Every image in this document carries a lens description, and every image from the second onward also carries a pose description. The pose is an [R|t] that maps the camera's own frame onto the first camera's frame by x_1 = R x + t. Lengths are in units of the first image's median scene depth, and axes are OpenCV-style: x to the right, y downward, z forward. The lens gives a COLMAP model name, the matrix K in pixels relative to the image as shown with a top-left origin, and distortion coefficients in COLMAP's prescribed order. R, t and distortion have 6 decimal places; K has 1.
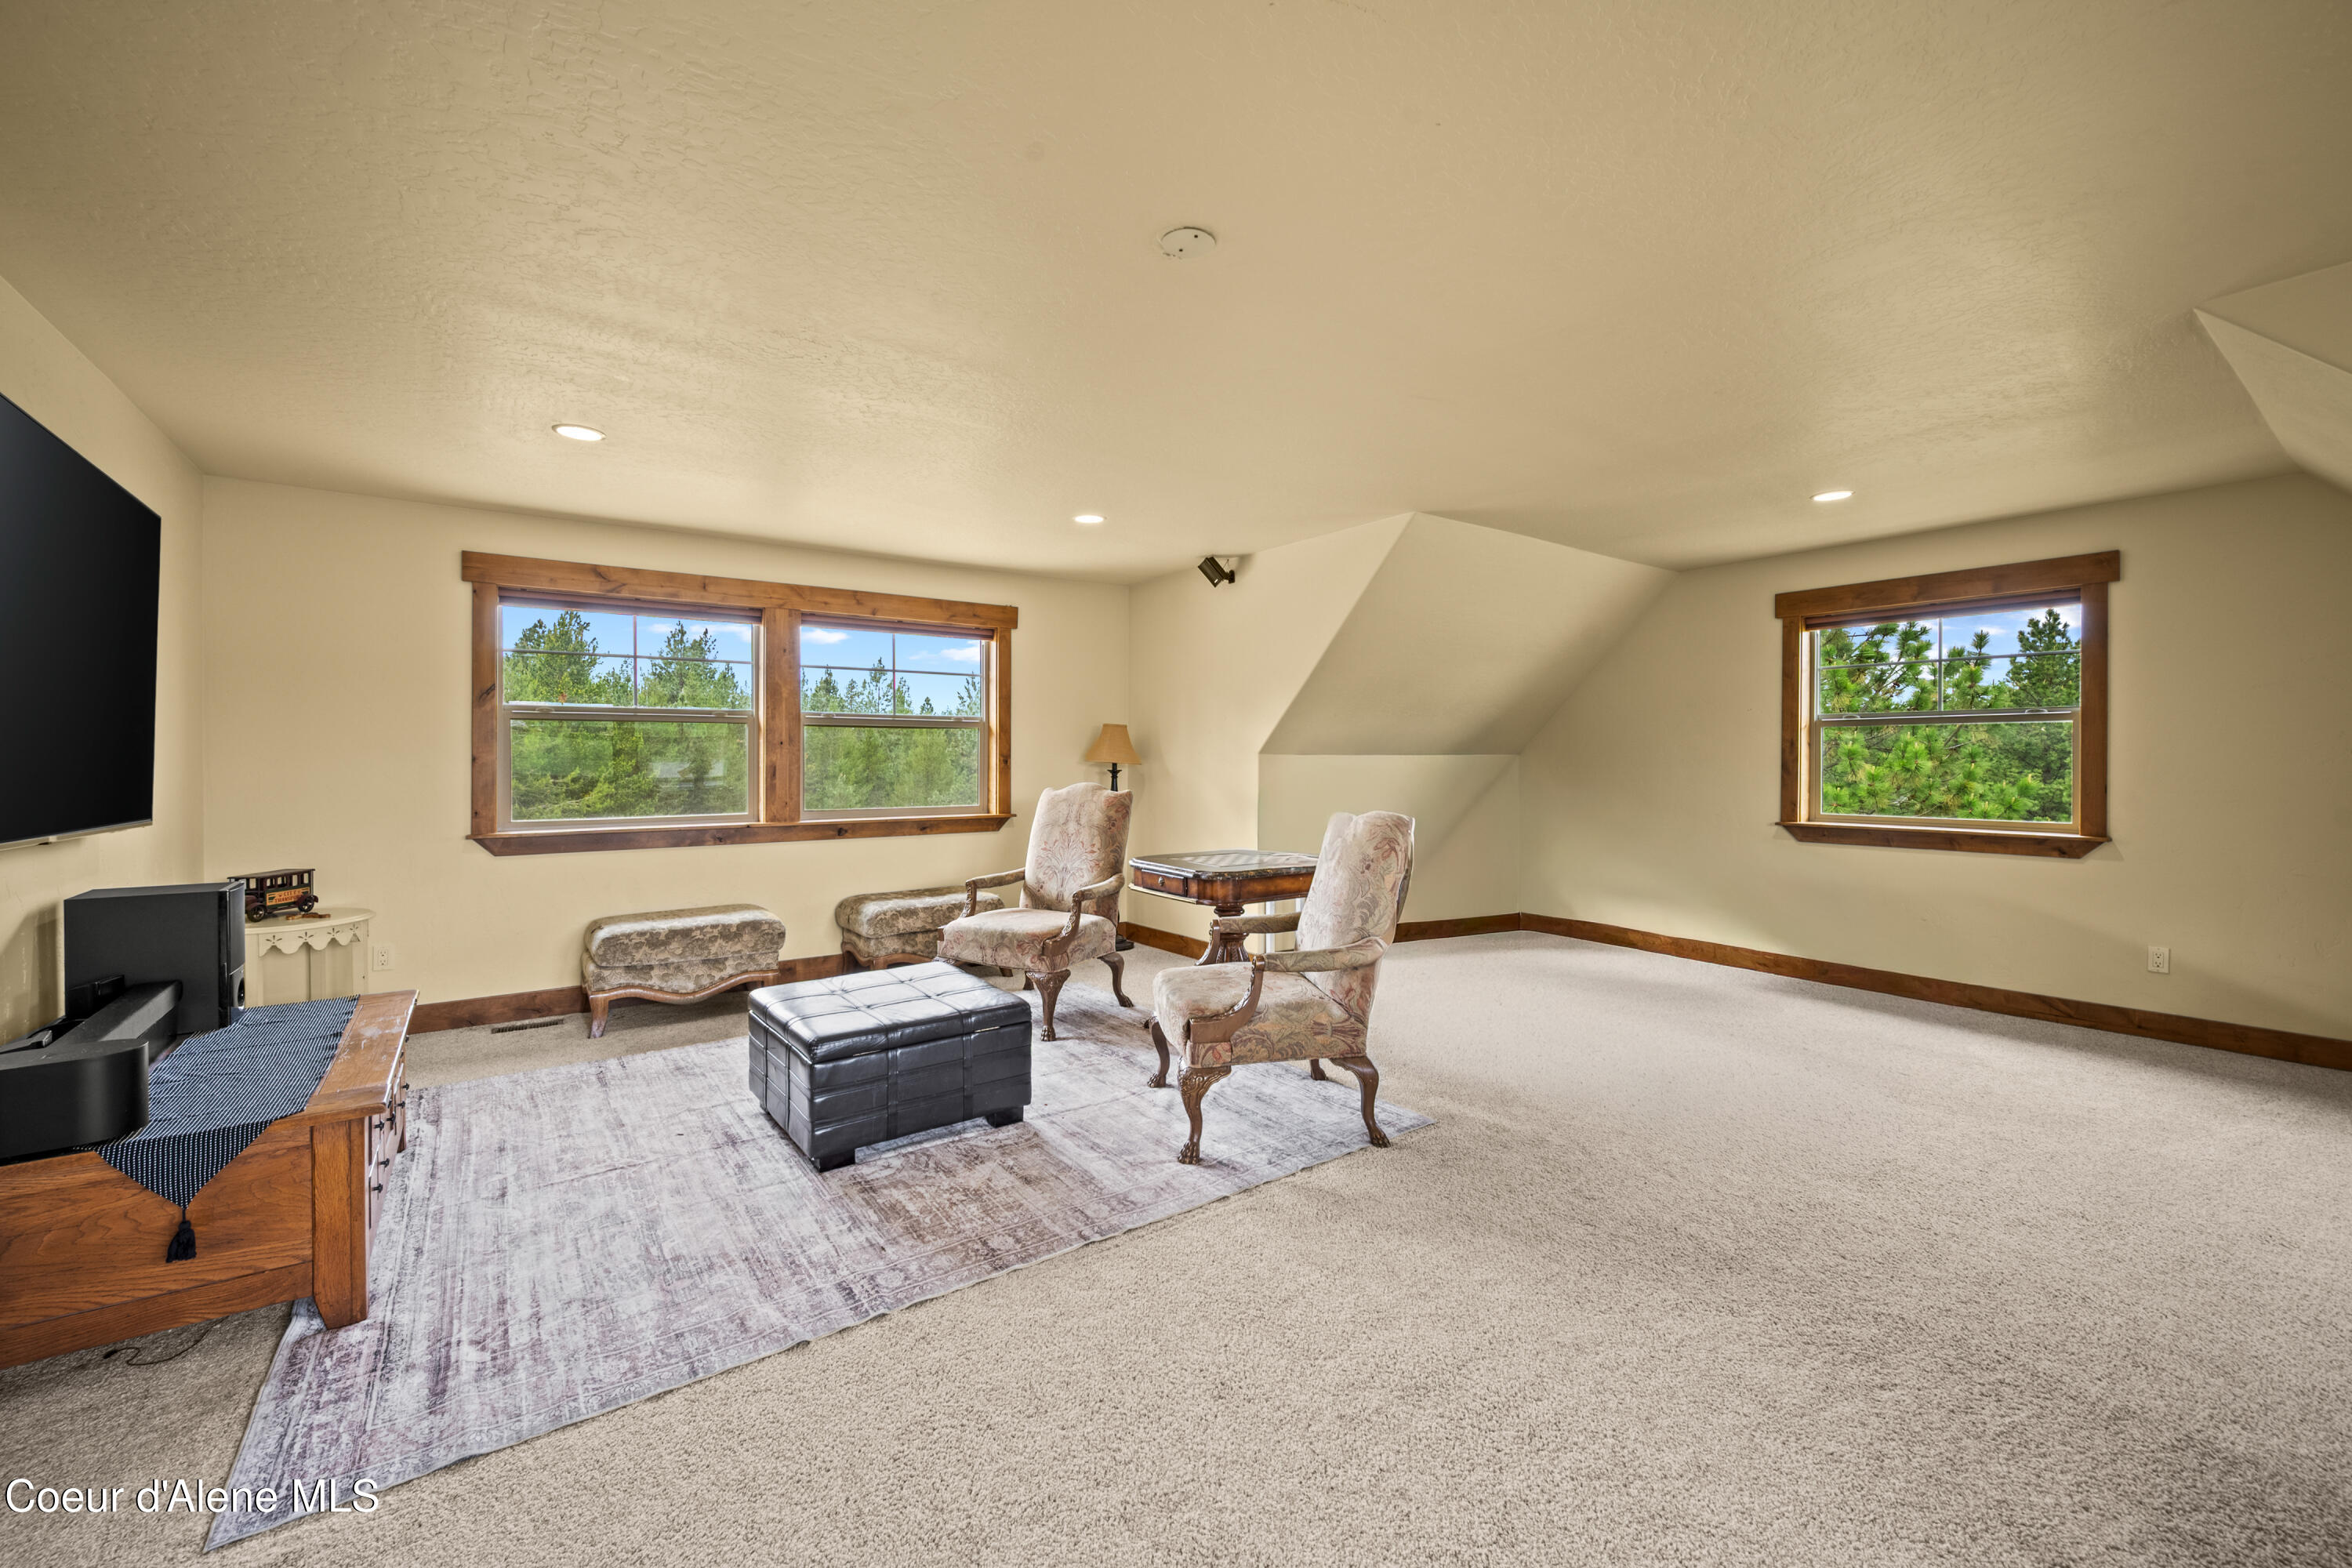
lens RADIAL K [[957.2, 0, 1167.8], [0, 957.2, 763.8], [0, 0, 1]] dist [-0.001326, -0.000130]
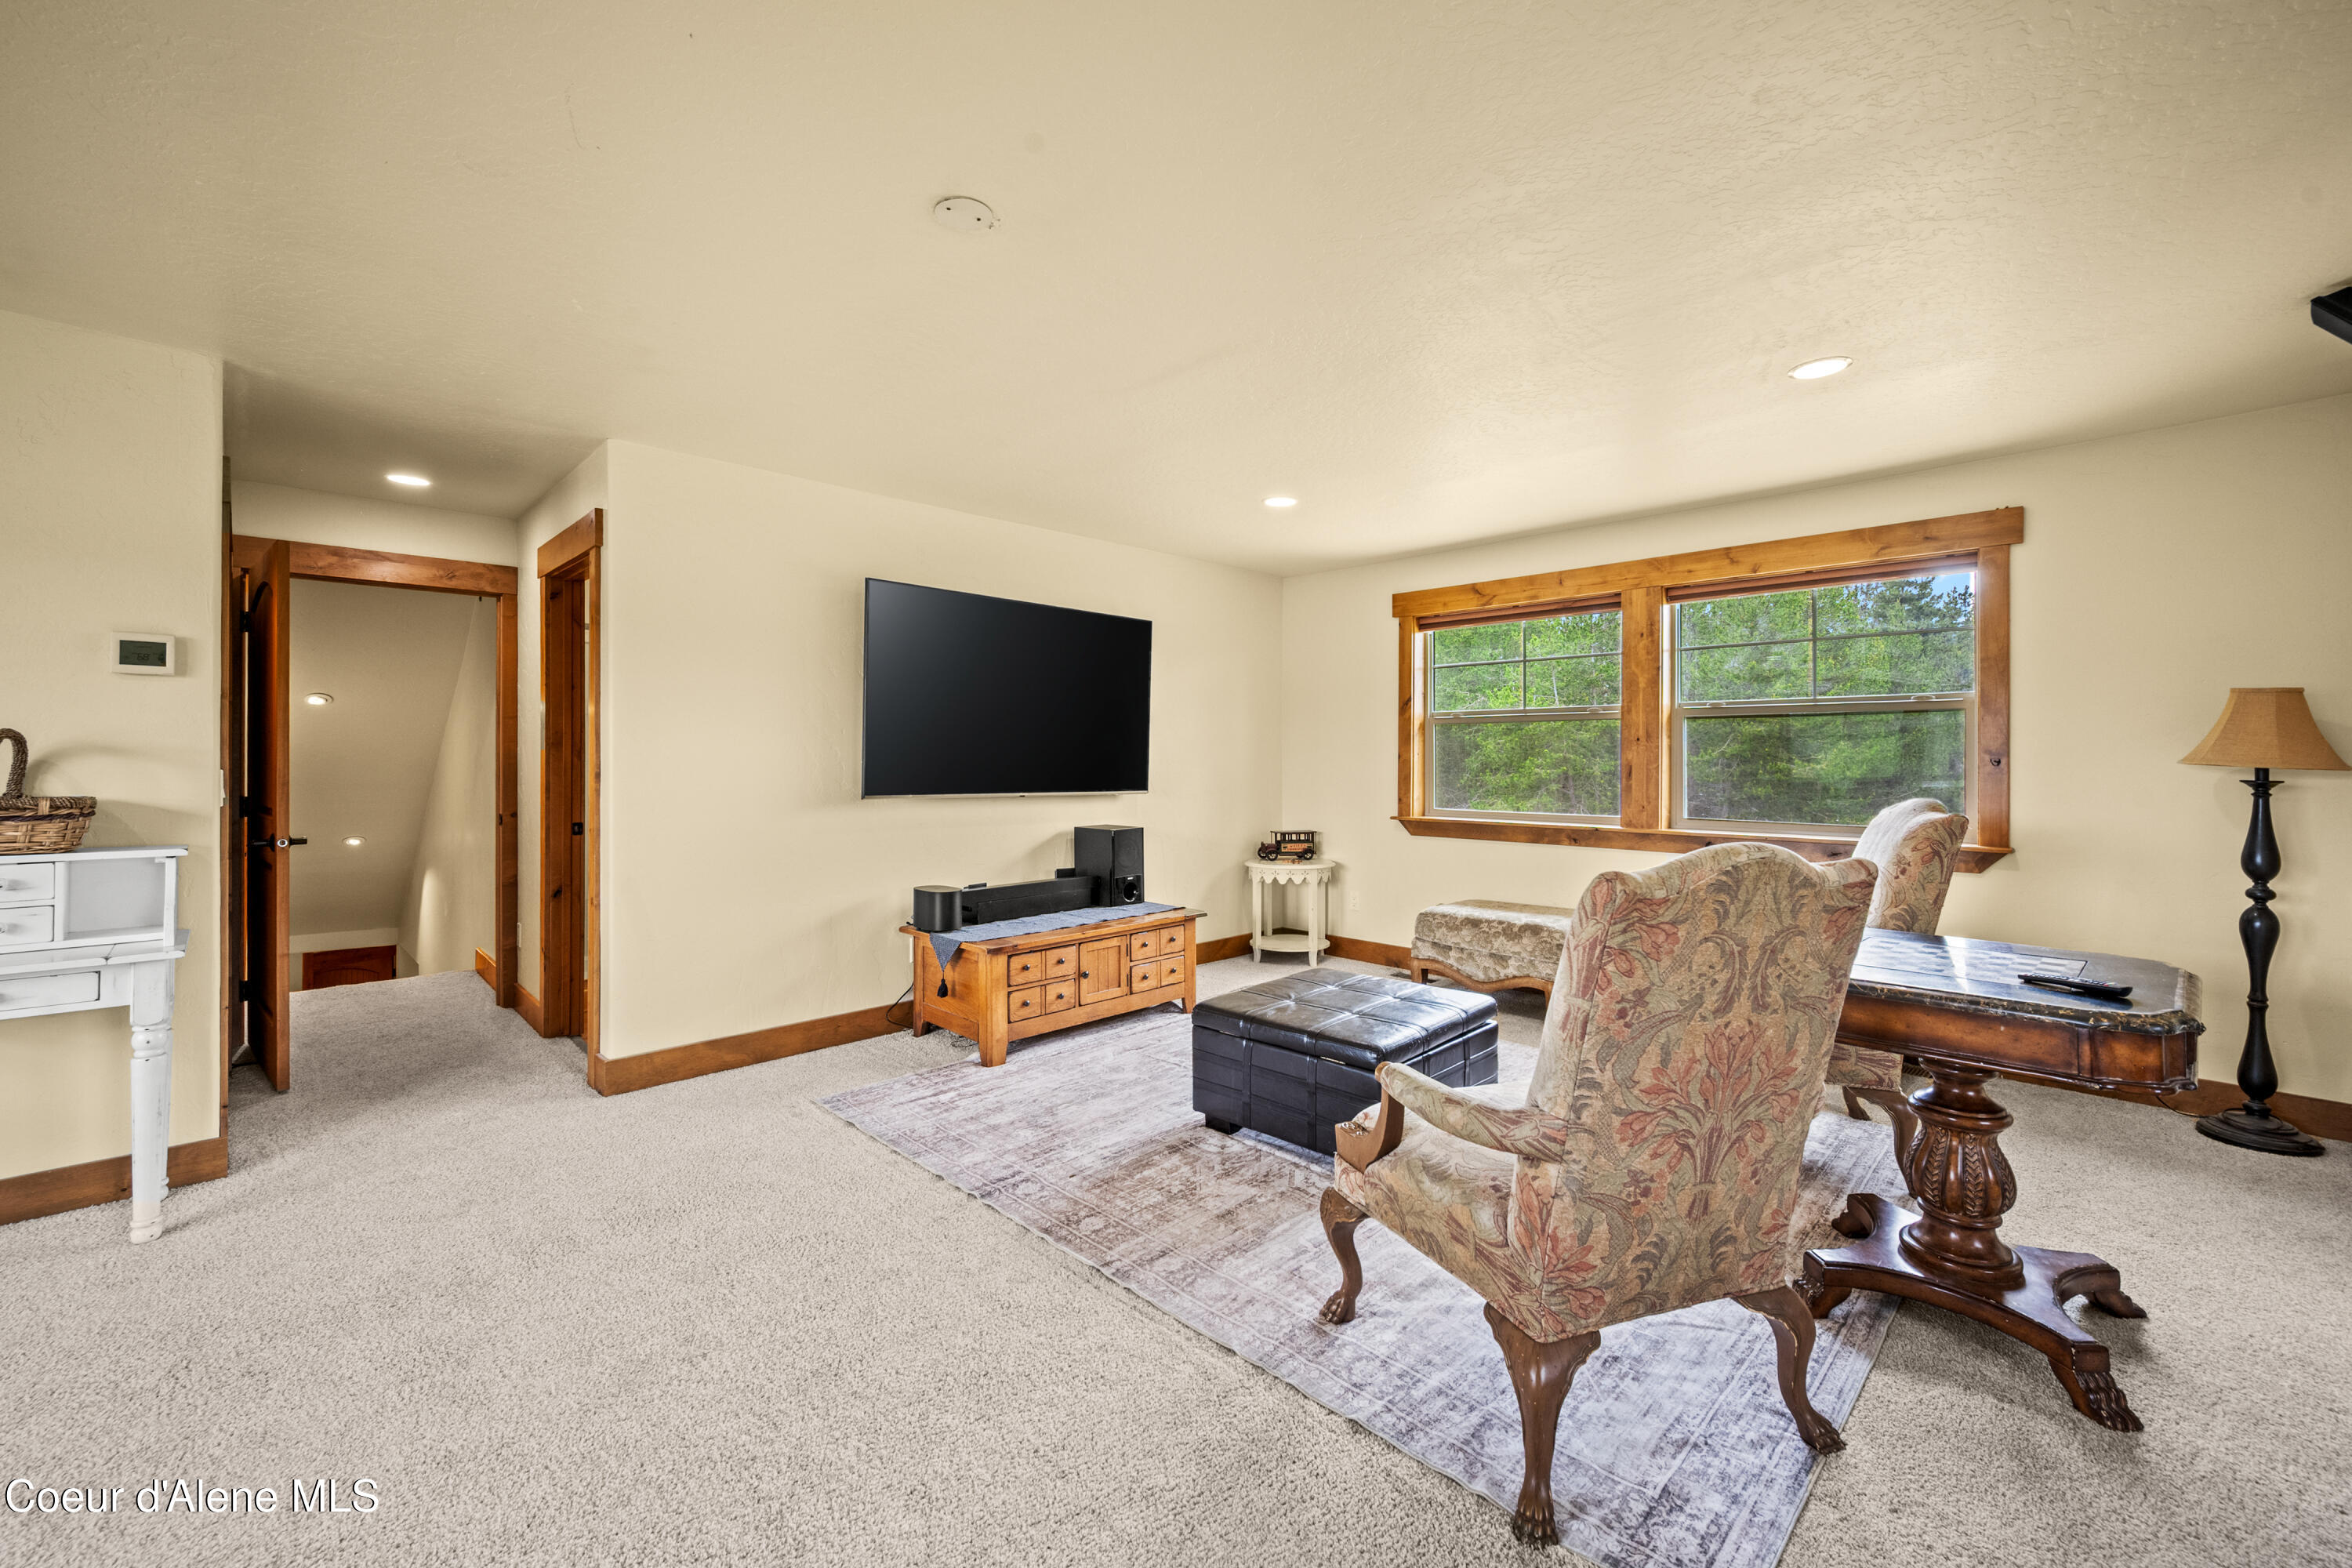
lens RADIAL K [[957.2, 0, 1182.2], [0, 957.2, 752.7], [0, 0, 1]] dist [-0.001326, -0.000130]
pose [[0.155502, -0.003553, -0.987829, 0.461680], [-0.008715, 0.999950, -0.004968, -0.001219], [0.987797, 0.009381, 0.155464, 0.499874]]
